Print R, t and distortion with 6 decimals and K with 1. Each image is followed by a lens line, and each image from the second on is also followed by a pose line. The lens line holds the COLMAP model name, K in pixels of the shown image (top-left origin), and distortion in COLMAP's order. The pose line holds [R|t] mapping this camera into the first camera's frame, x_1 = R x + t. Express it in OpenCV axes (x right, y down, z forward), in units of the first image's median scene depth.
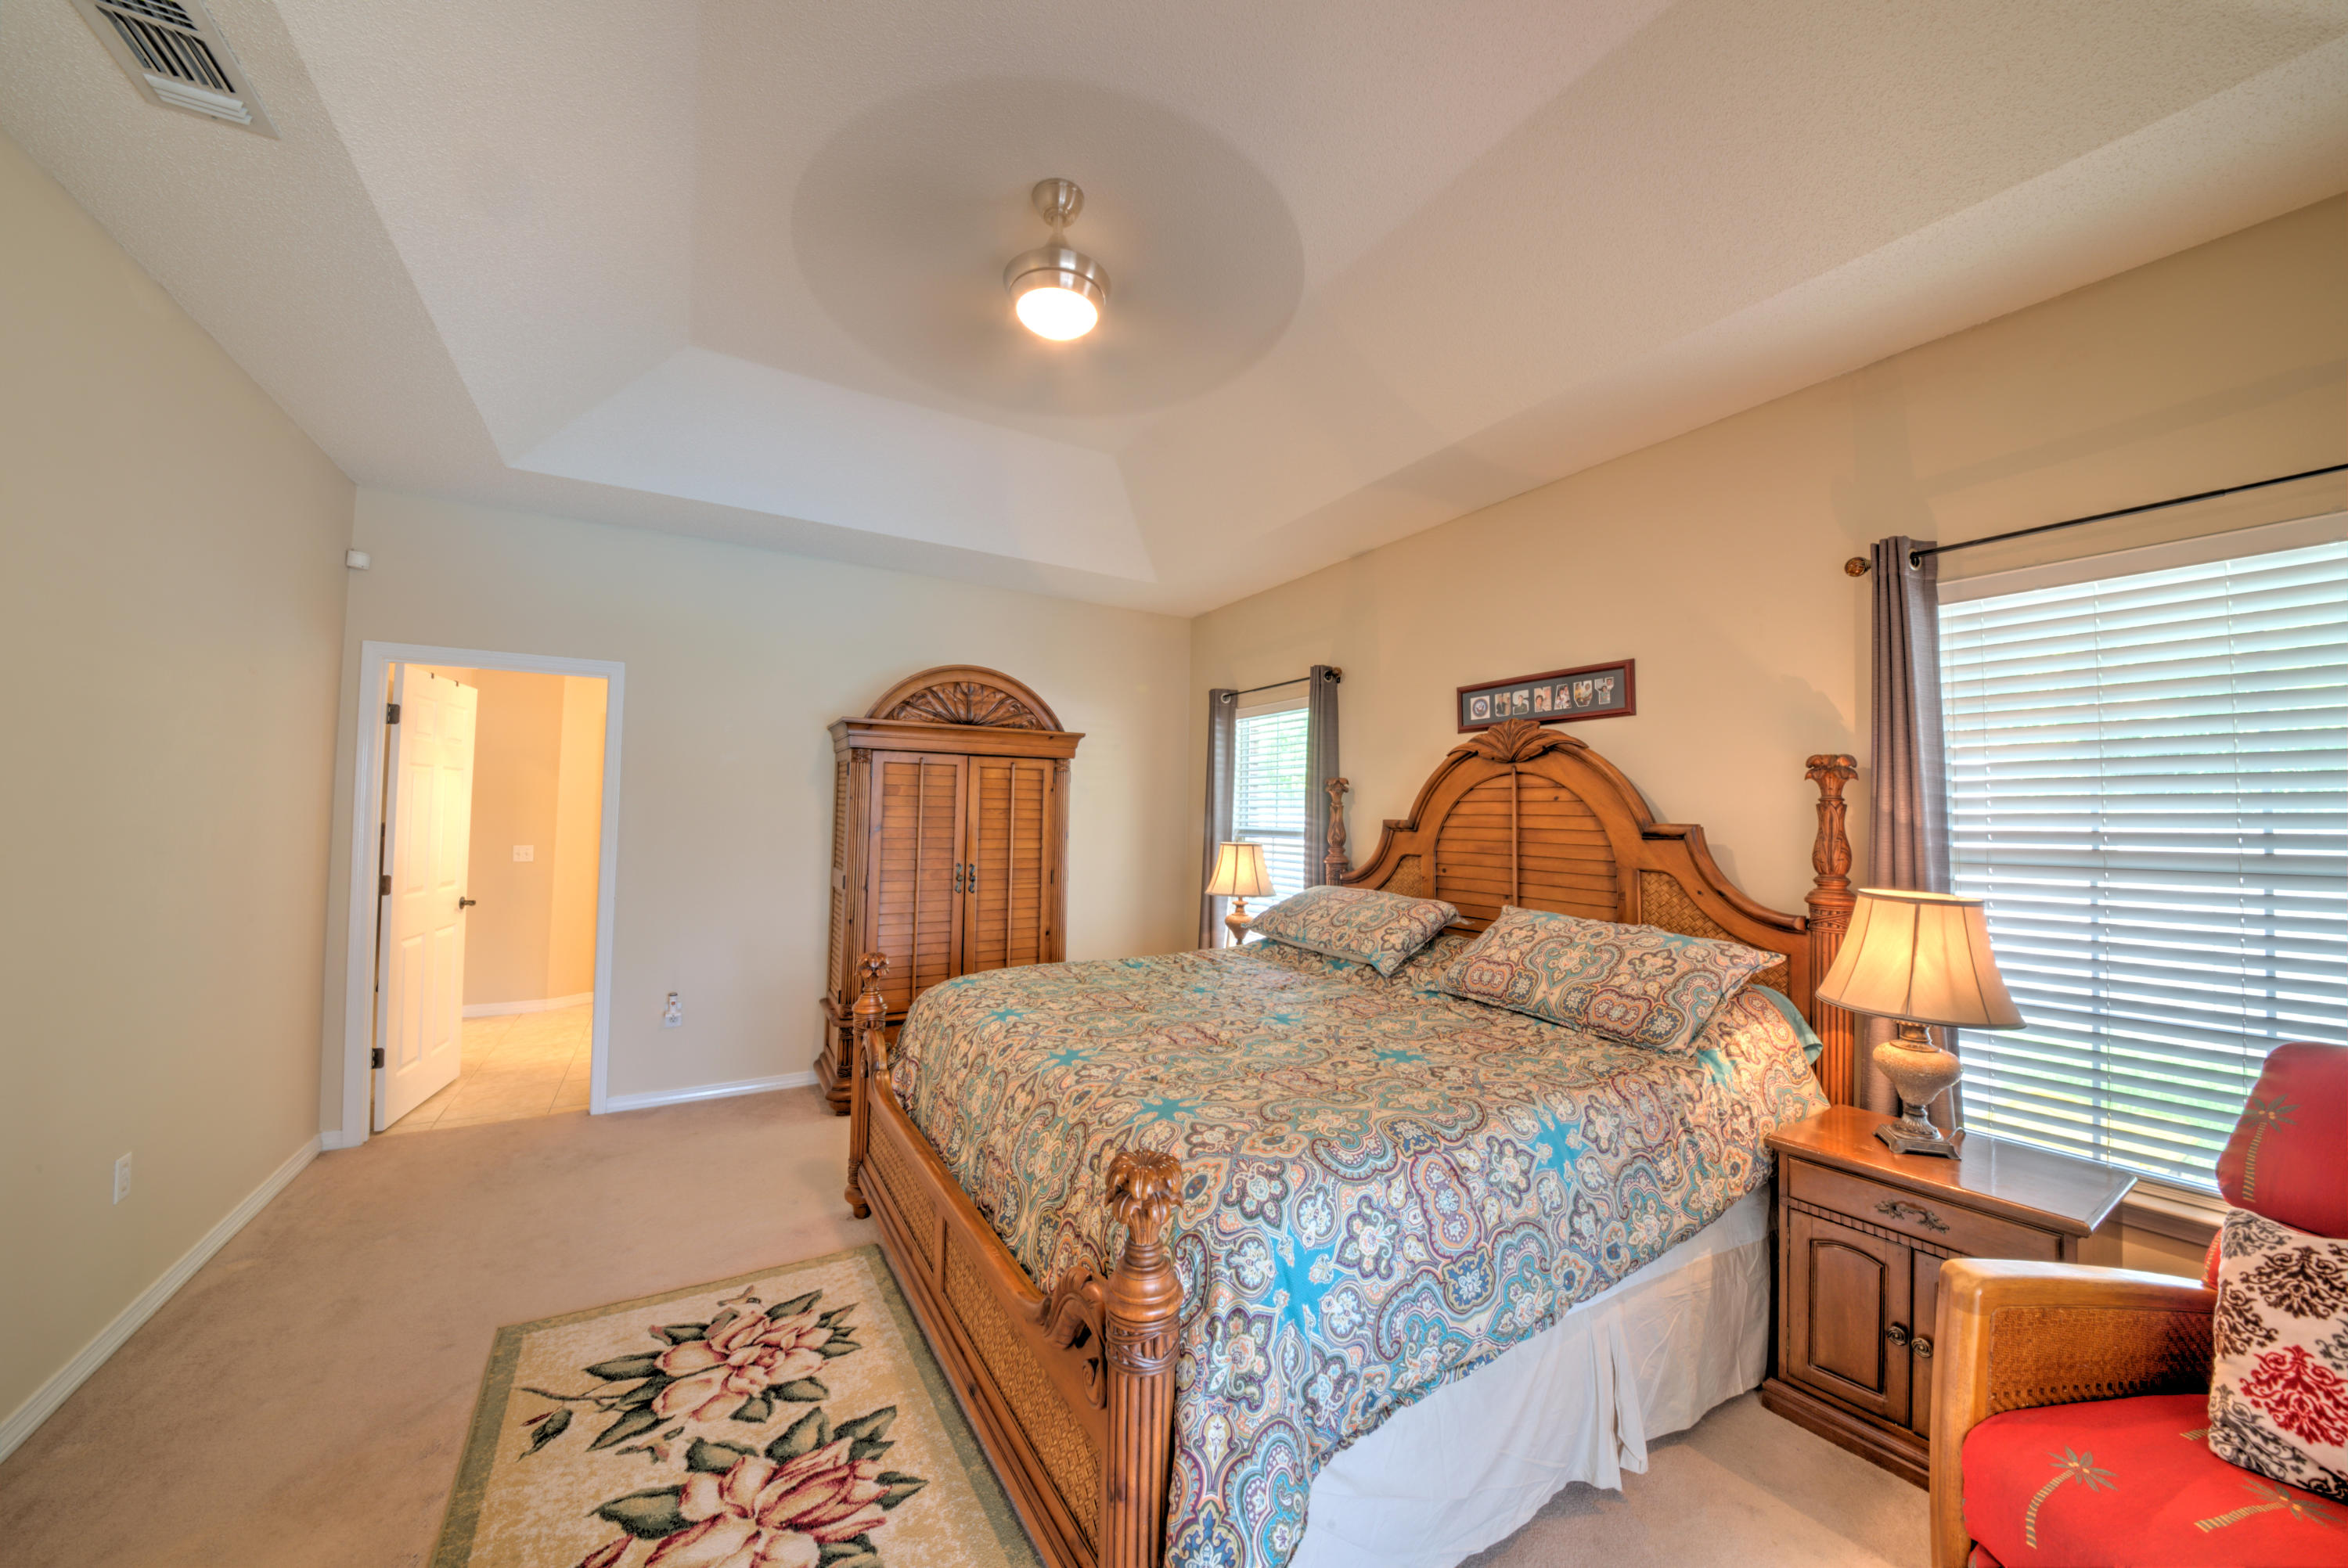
lens RADIAL K [[809.8, 0, 1148.8], [0, 809.8, 776.3], [0, 0, 1]] dist [0.023250, -0.022592]
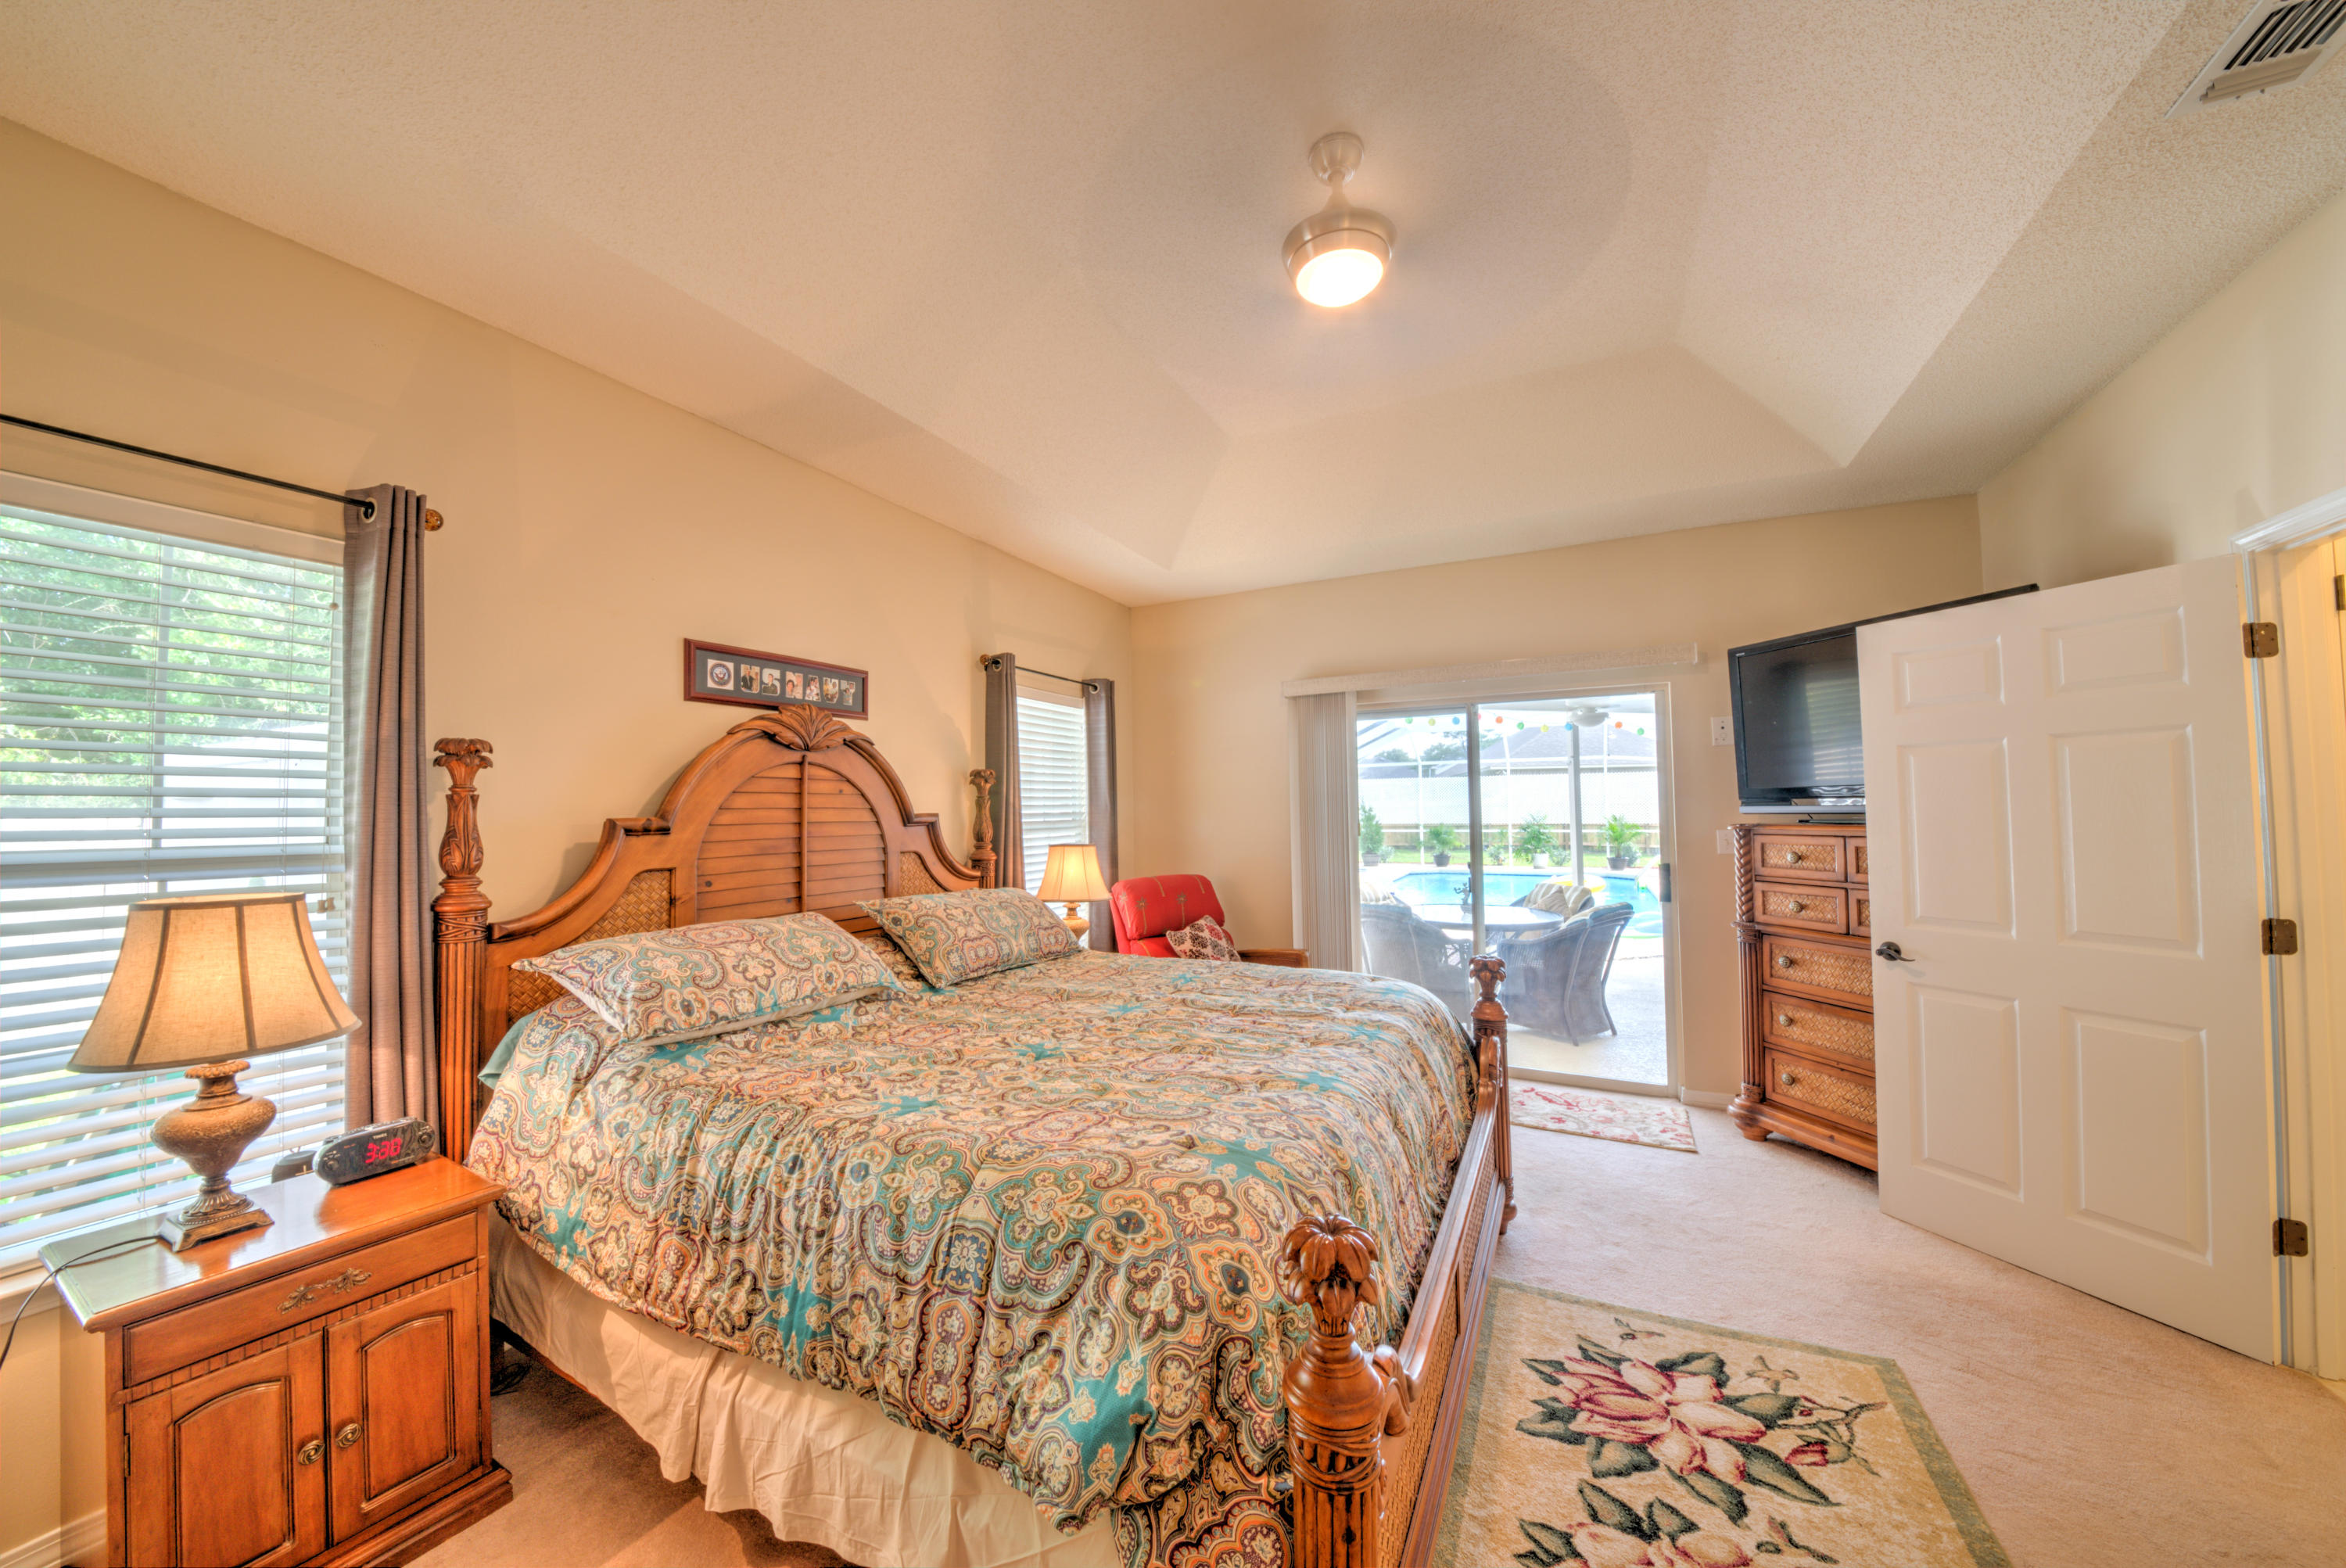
lens RADIAL K [[828.1, 0, 1166.5], [0, 828.1, 774.8], [0, 0, 1]] dist [-0.000288, -0.005368]
pose [[-0.542936, 0.021845, 0.839490, -0.656959], [-0.043360, 0.997599, -0.054002, 0.049956], [-0.838654, -0.065720, -0.540685, 1.369549]]
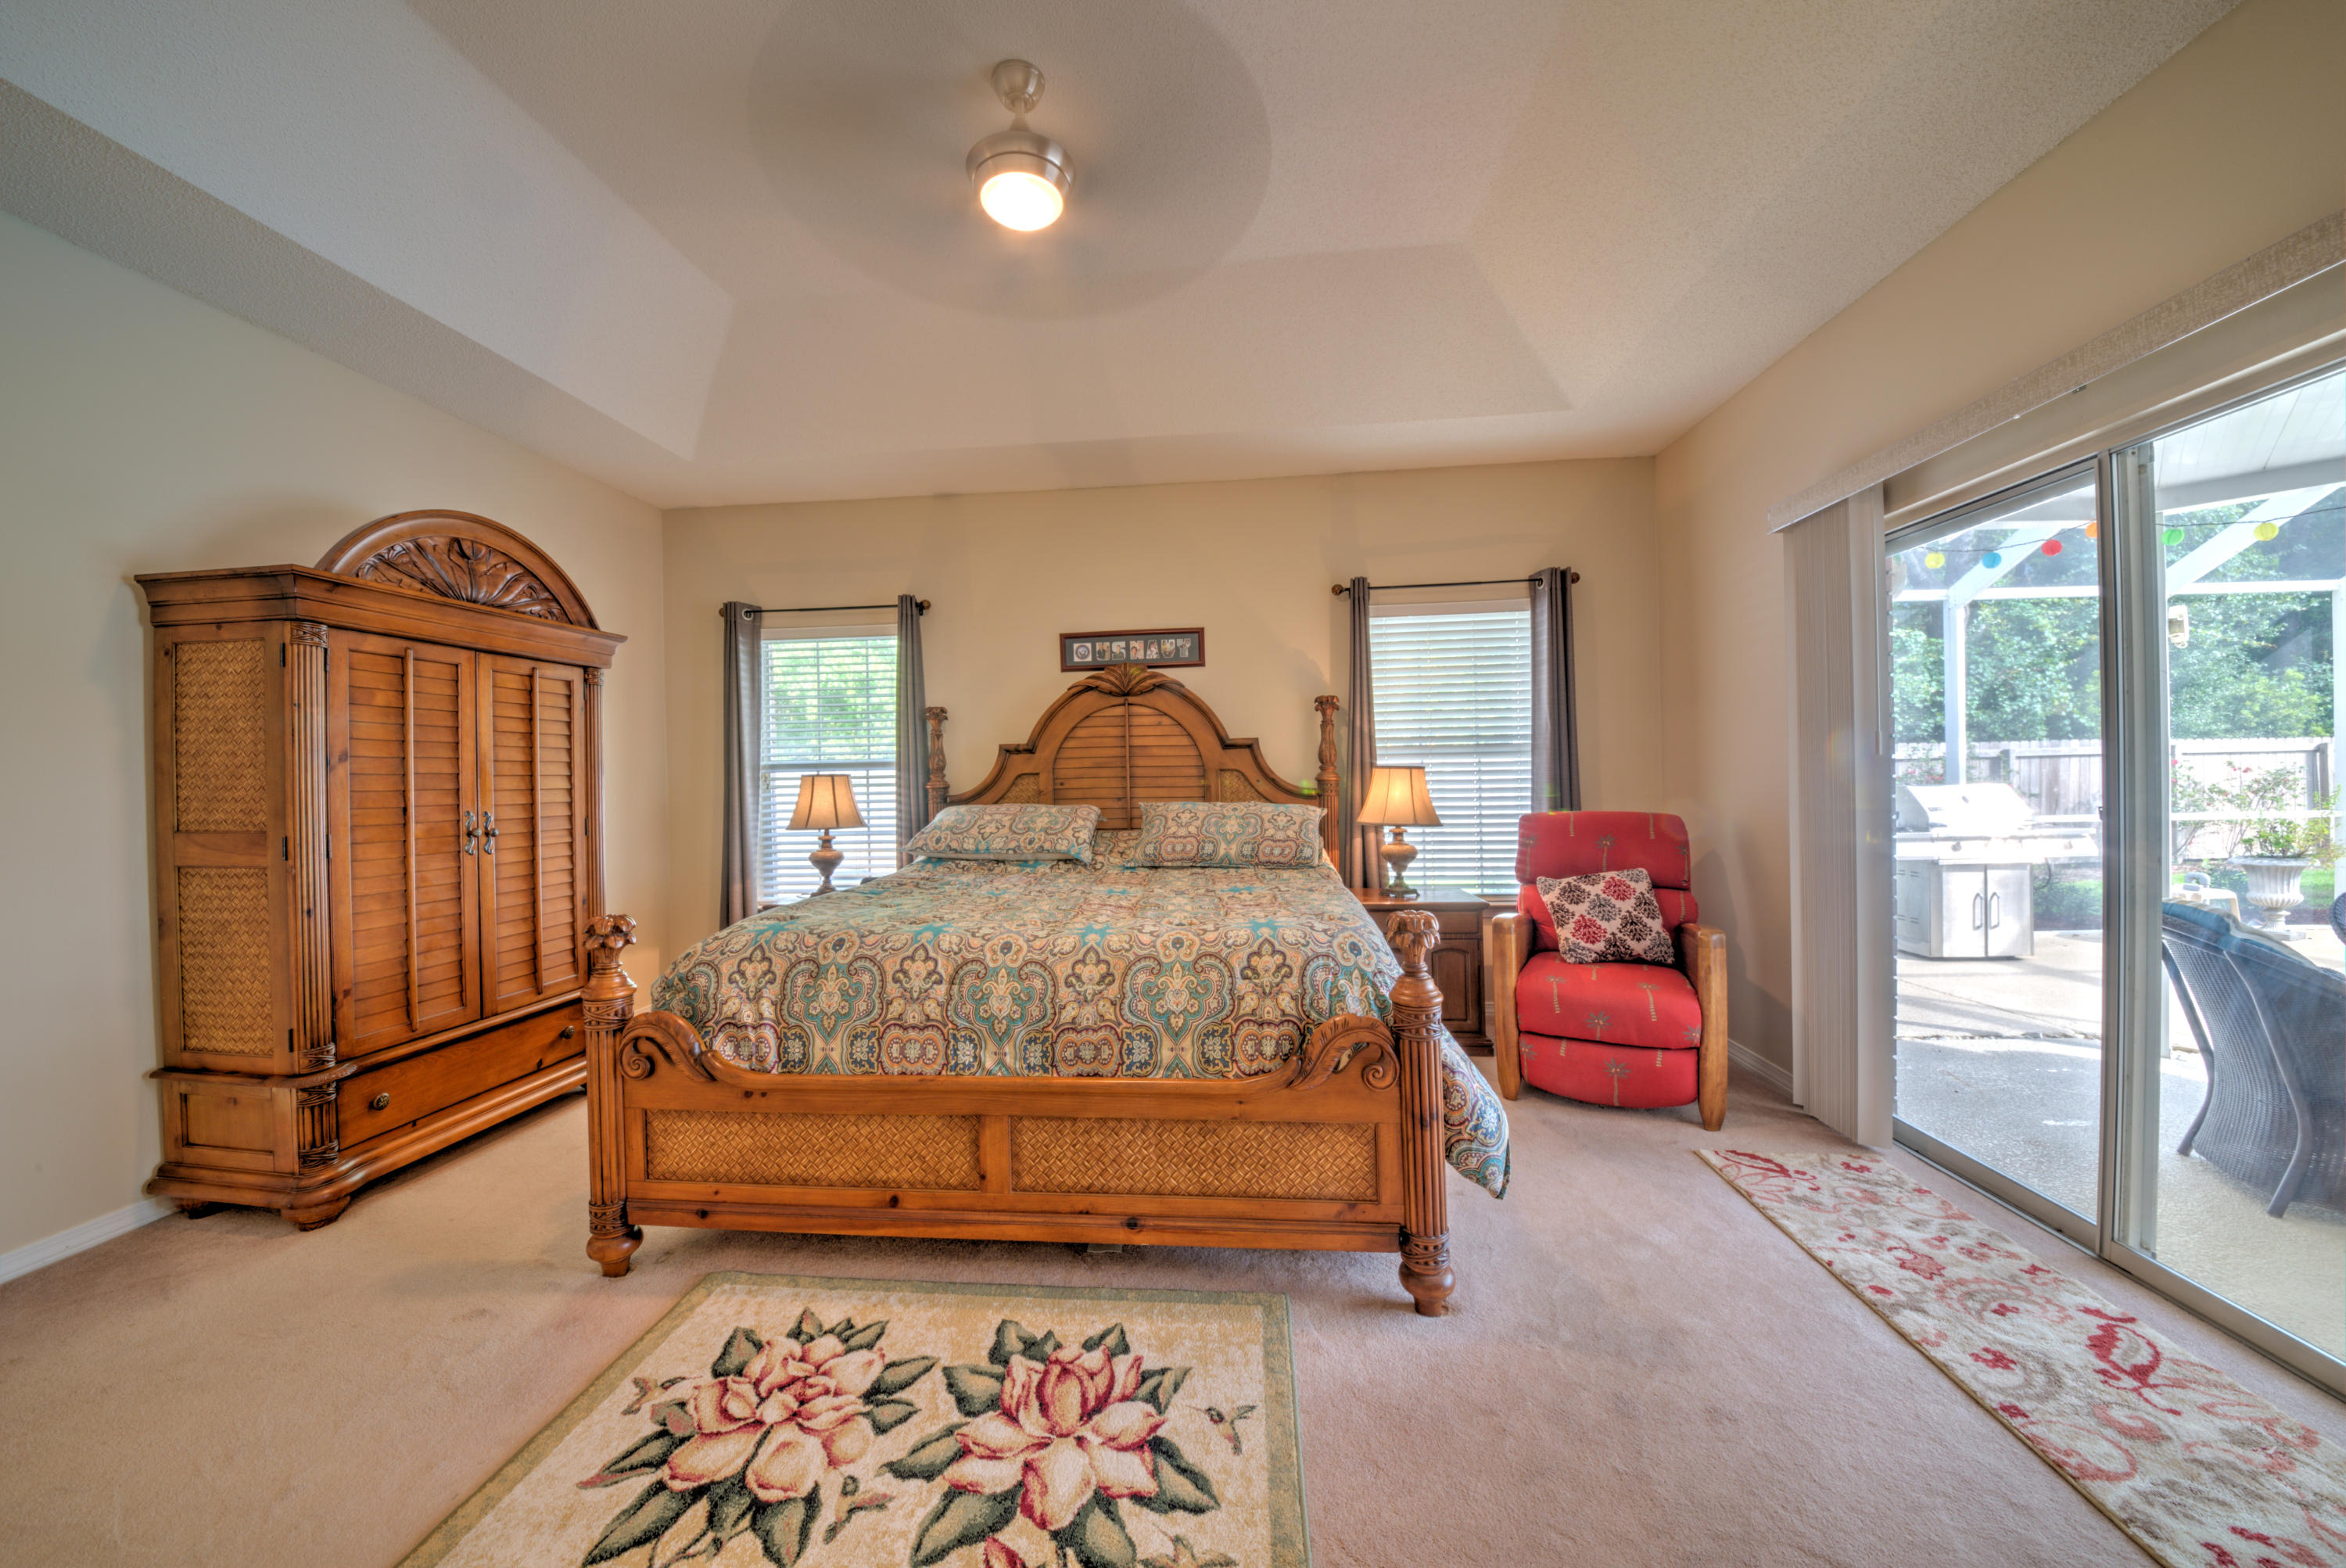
lens RADIAL K [[809.3, 0, 1147.8], [0, 809.3, 776.3], [0, 0, 1]] dist [0.023250, -0.022592]
pose [[0.597909, -0.023686, 0.801214, -0.677908], [-0.008875, 0.999306, 0.036165, 0.076227], [-0.801515, -0.028734, 0.597284, 0.226496]]
